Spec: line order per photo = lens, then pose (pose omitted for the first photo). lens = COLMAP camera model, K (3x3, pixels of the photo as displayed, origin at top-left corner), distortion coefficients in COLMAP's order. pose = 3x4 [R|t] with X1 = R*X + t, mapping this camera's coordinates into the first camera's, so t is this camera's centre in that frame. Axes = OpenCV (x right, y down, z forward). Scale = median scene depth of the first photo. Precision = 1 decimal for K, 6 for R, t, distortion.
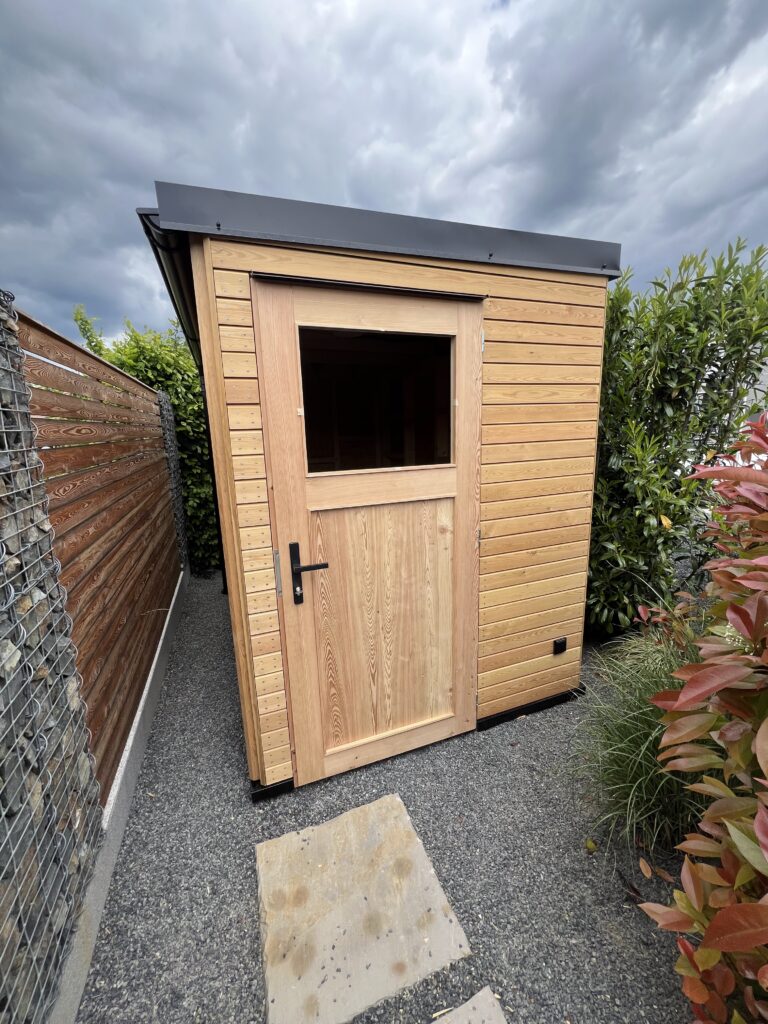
lens RADIAL K [[412.1, 0, 384.0], [0, 412.1, 512.0], [0, 0, 1]] dist [-0.000486, -0.000083]
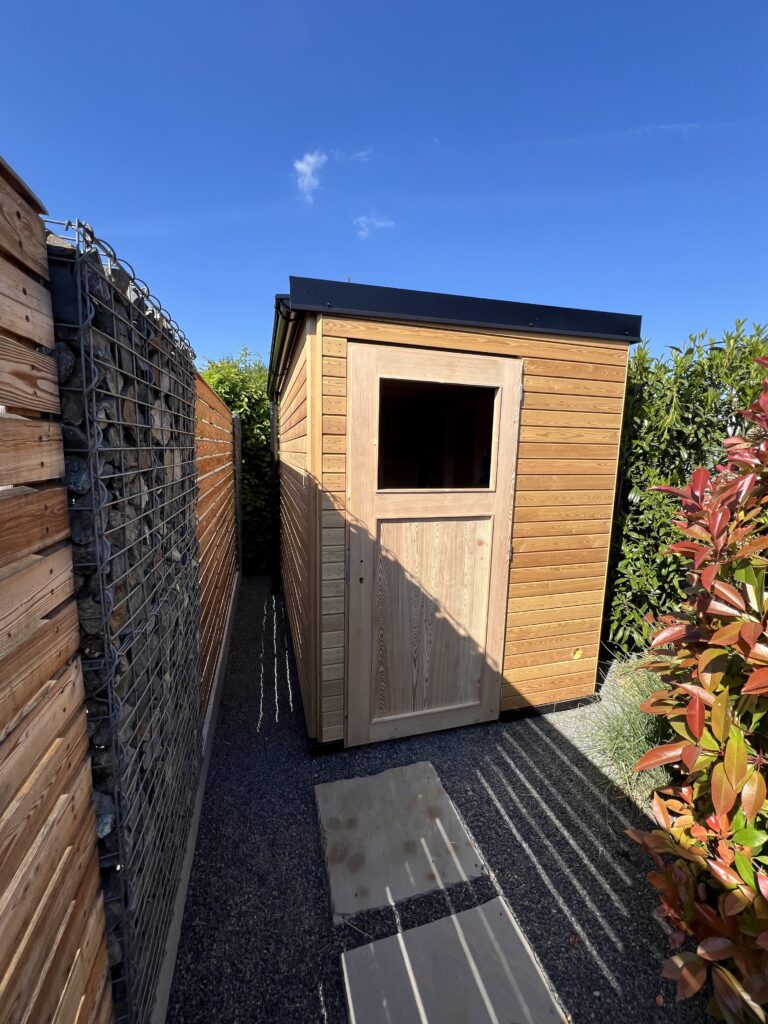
lens RADIAL K [[409.7, 0, 386.6], [0, 409.7, 514.9], [0, 0, 1]] dist [-0.001811, -0.000077]
pose [[0.995866, 0.061088, -0.067220, -0.055568], [-0.064296, 0.996841, -0.046636, 0.037182], [0.064158, 0.050765, 0.996648, -0.224054]]
